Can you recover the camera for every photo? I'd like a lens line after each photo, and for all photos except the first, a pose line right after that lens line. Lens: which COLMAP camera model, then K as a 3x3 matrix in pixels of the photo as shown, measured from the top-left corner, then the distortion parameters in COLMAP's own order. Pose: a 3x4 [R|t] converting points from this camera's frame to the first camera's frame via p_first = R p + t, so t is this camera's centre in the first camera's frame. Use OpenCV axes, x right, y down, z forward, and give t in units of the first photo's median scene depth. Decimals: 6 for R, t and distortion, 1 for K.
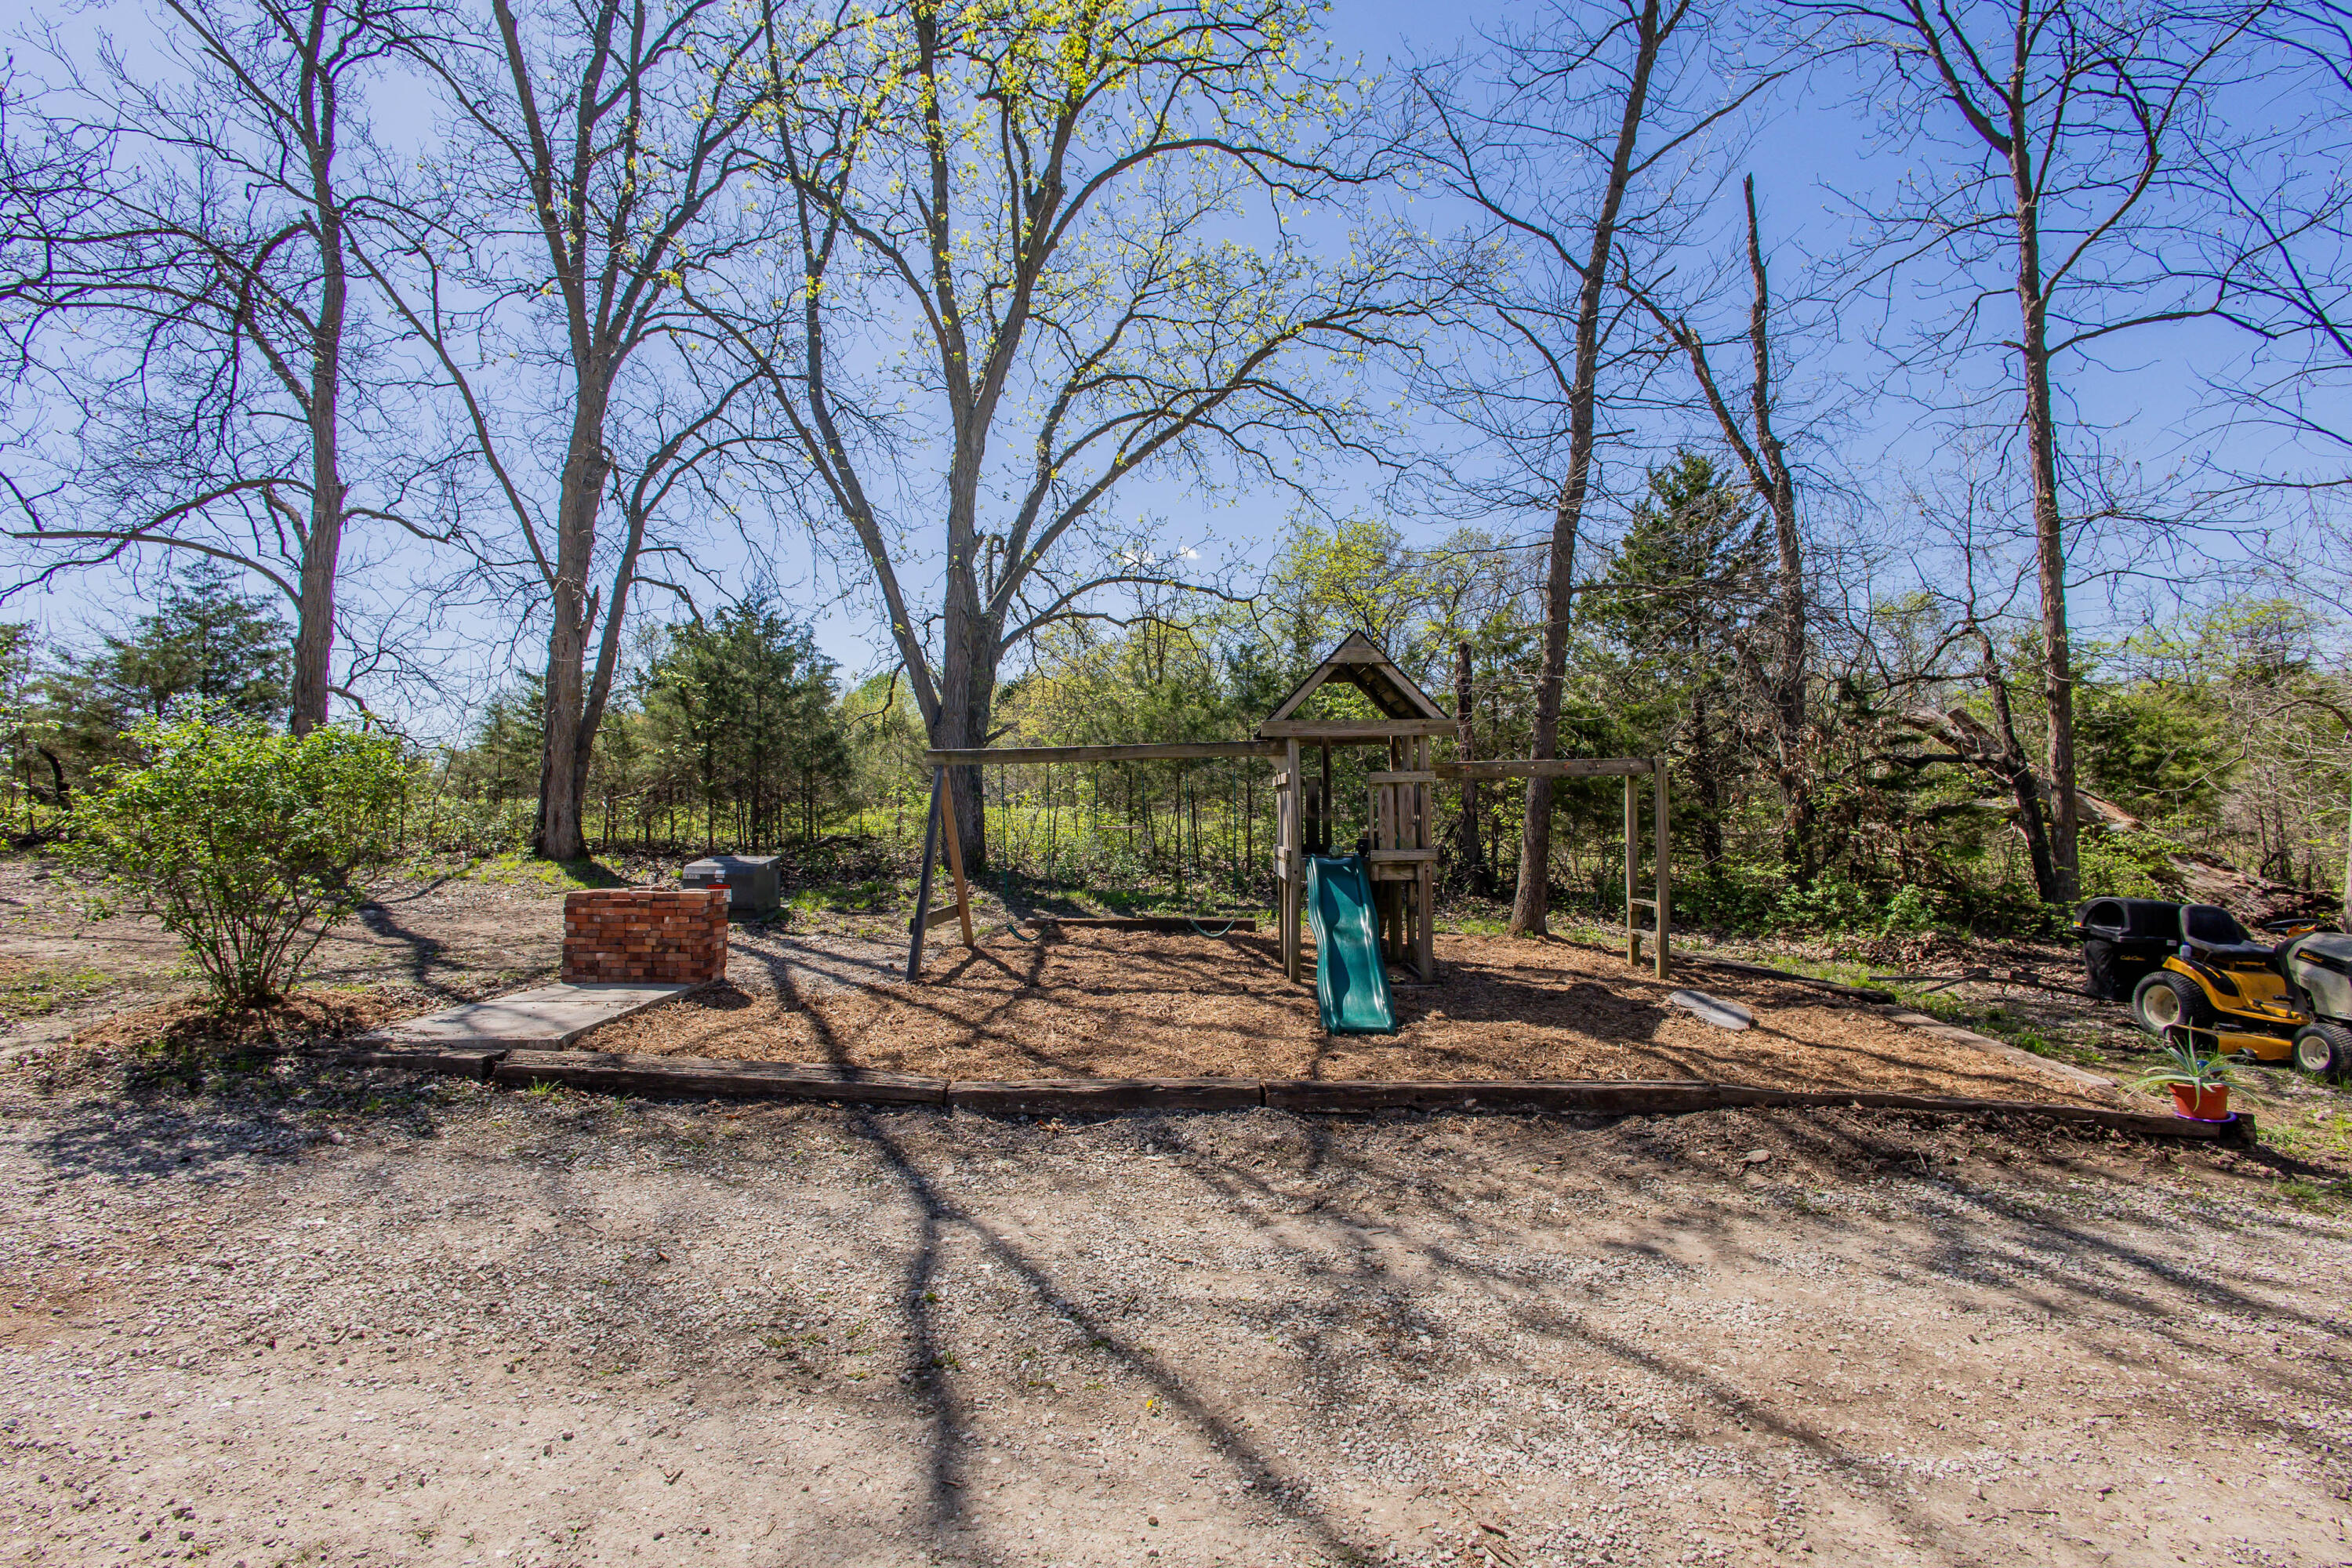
lens RADIAL K [[1059.5, 0, 1176.0], [0, 1059.5, 784.0], [0, 0, 1]] dist [0.002237, 0.000225]
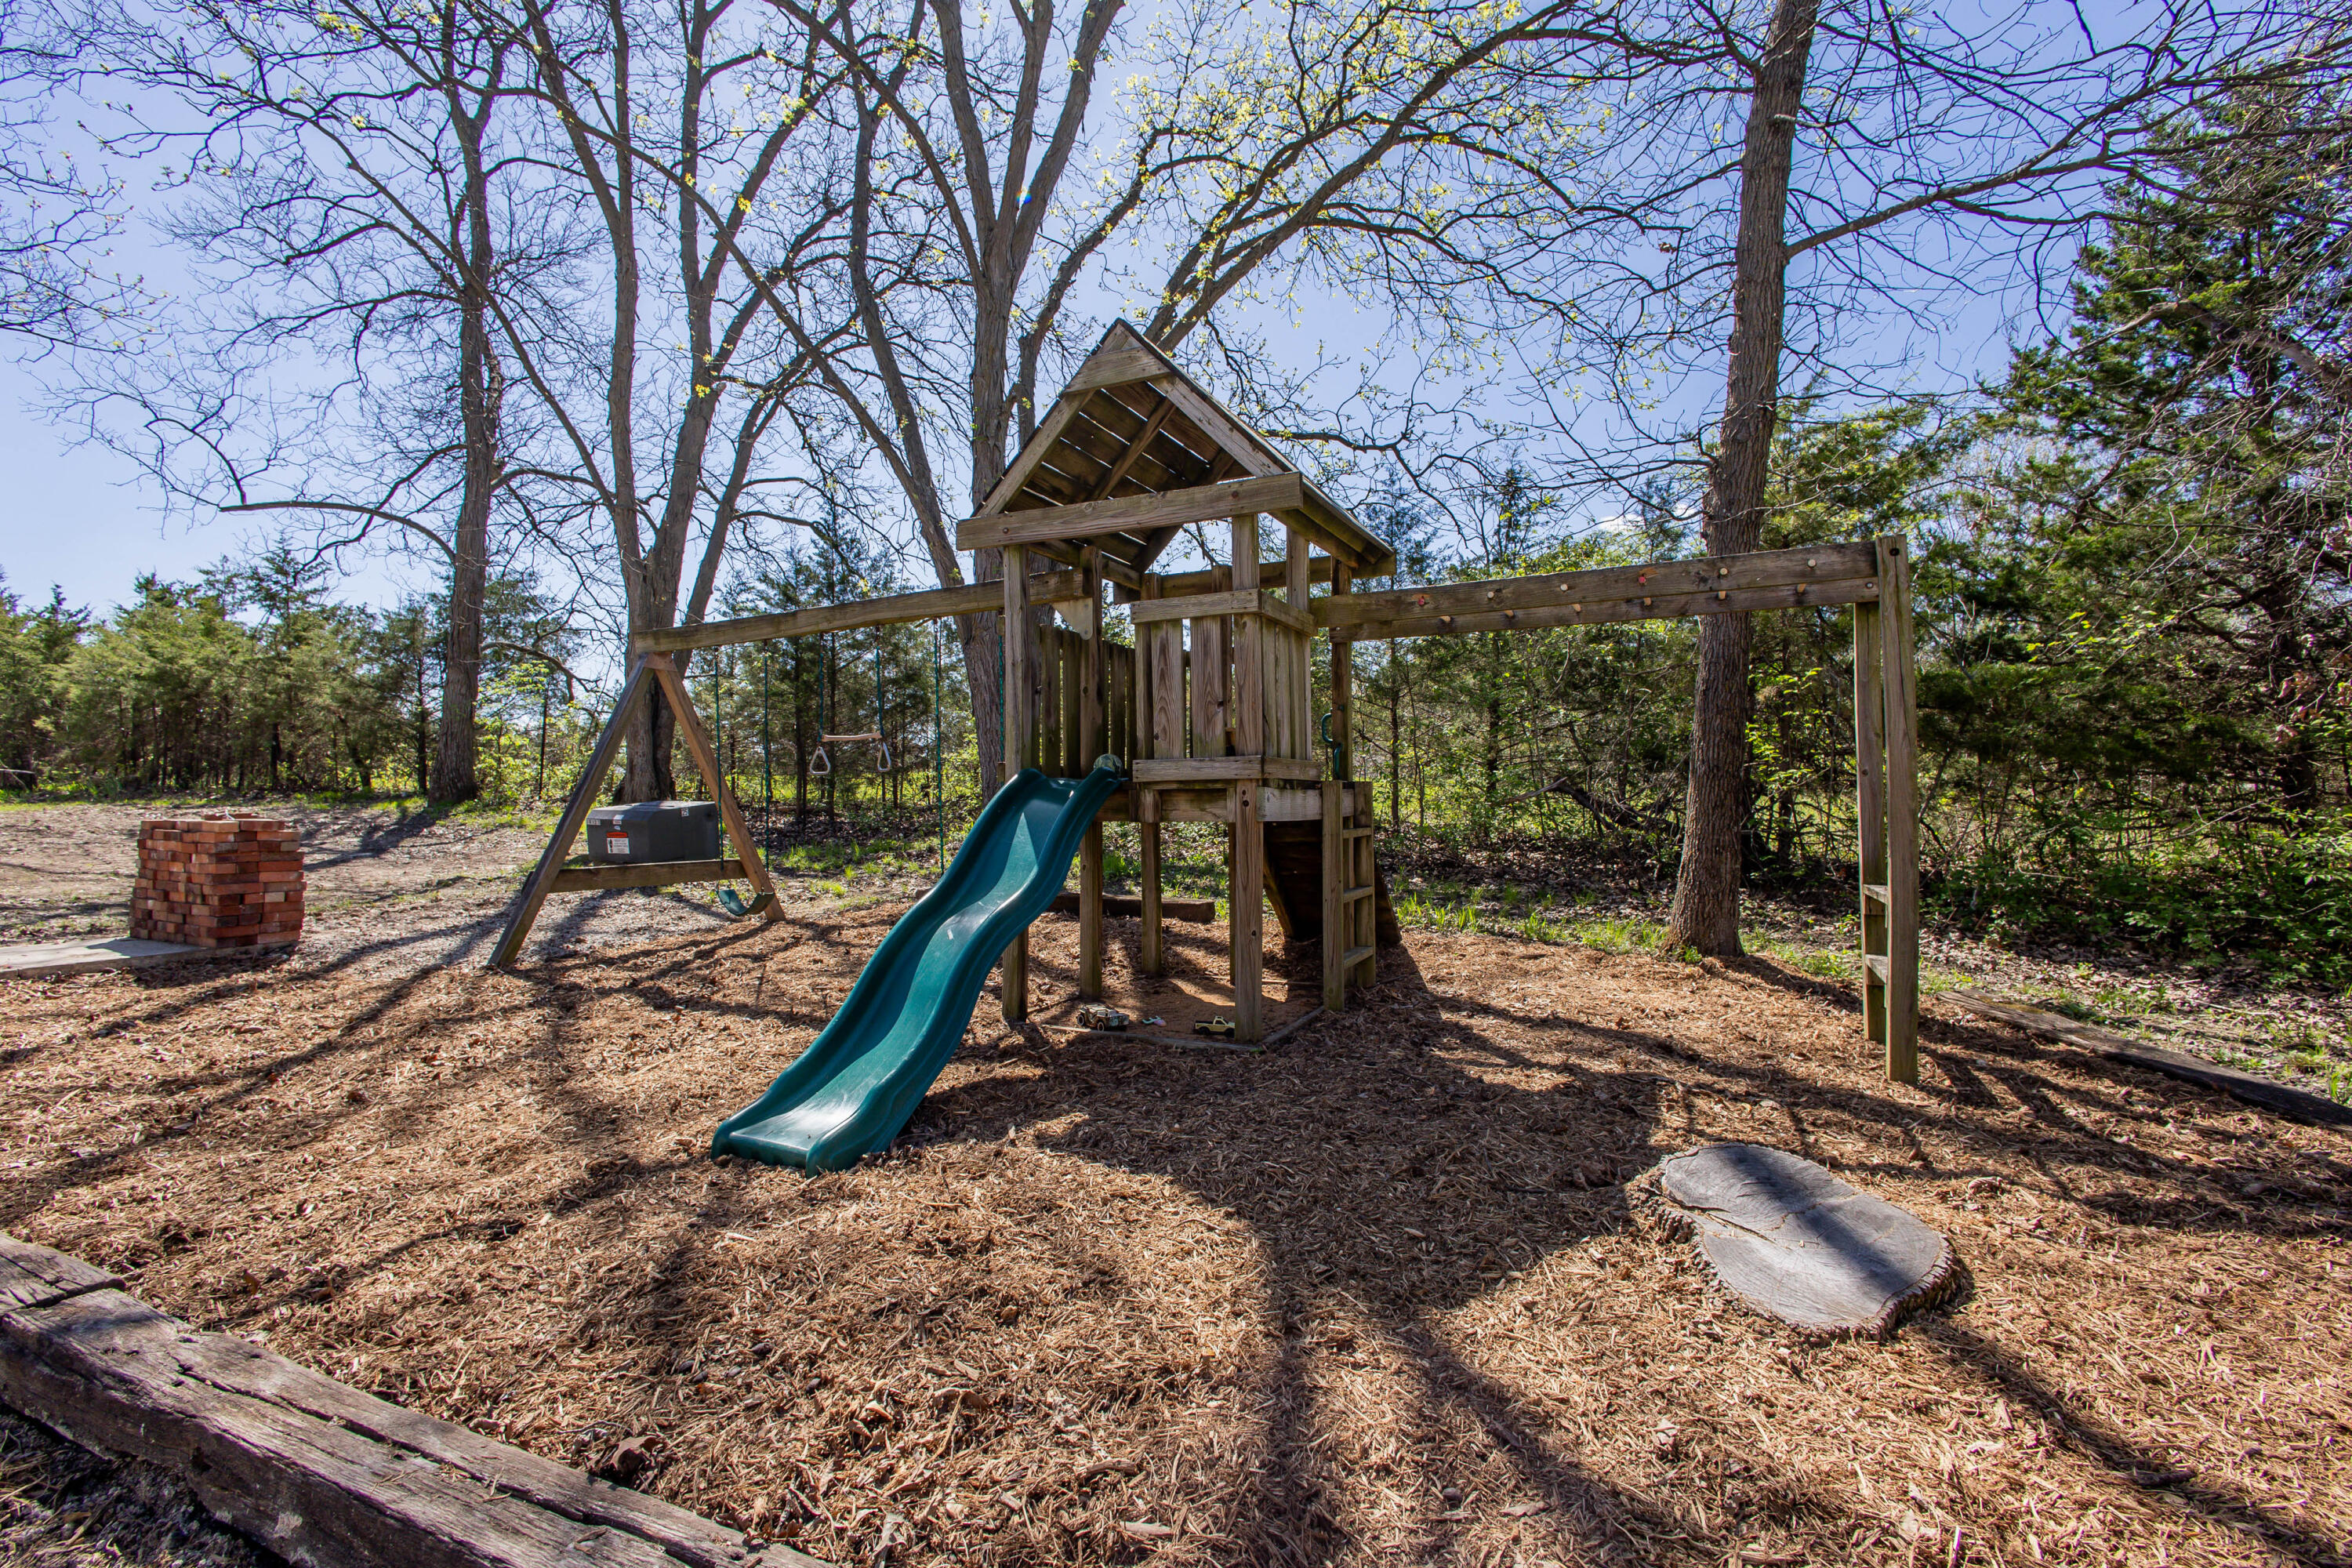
lens RADIAL K [[1059.5, 0, 1176.0], [0, 1059.5, 784.0], [0, 0, 1]] dist [0.002237, 0.000225]
pose [[0.911526, -0.000111, -0.411242, 0.317941], [0.005684, 0.999908, 0.012328, 0.053076], [0.411203, -0.013575, 0.911443, 0.439378]]
